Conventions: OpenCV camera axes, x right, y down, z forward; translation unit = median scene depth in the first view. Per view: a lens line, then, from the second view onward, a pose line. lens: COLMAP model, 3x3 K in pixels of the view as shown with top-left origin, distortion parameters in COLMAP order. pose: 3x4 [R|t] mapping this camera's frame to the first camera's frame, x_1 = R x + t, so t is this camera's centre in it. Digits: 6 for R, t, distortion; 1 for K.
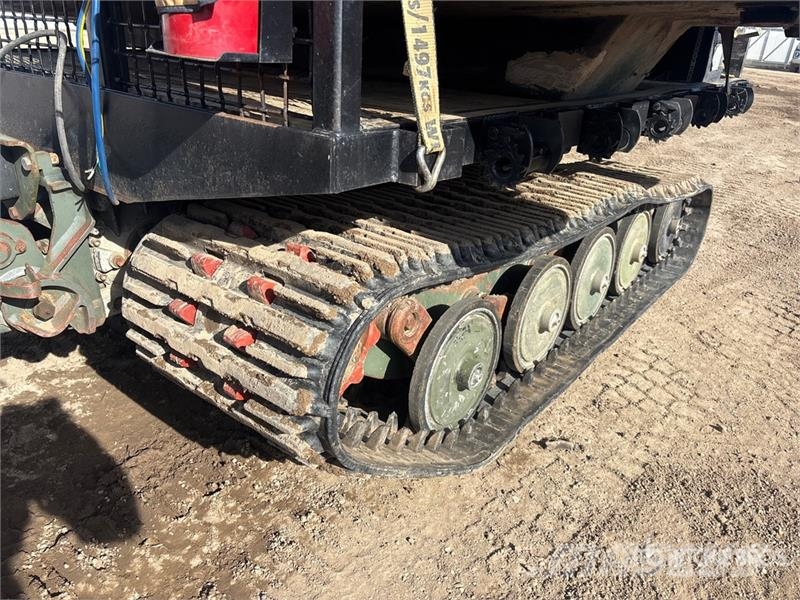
lens RADIAL K [[598.1, 0, 400.0], [0, 598.1, 300.0], [0, 0, 1]] dist [0.061990, -0.078027]
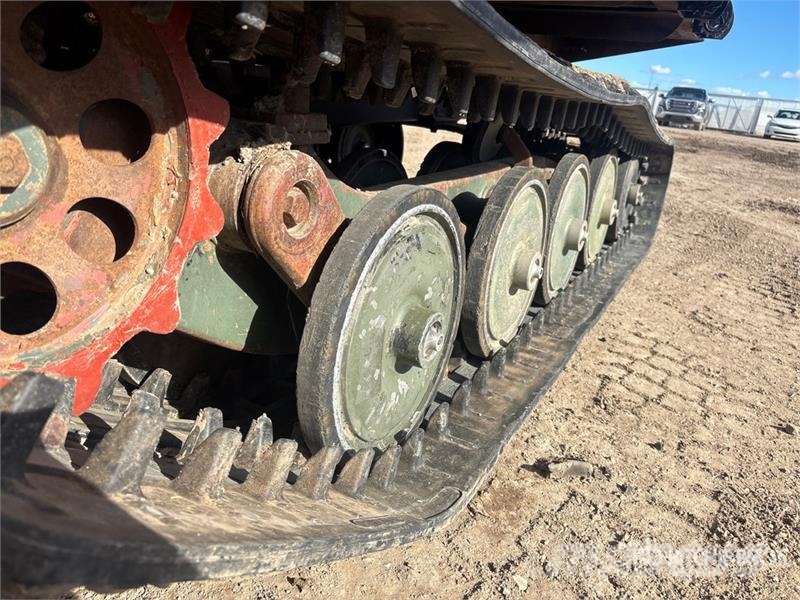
lens RADIAL K [[602.6, 0, 406.4], [0, 602.6, 306.4], [0, 0, 1]] dist [0.052358, -0.052459]
pose [[0.983015, -0.012956, 0.183069, 0.011138], [0.025093, 0.997626, -0.064136, 0.120191], [-0.181804, 0.067641, 0.981006, 0.455712]]
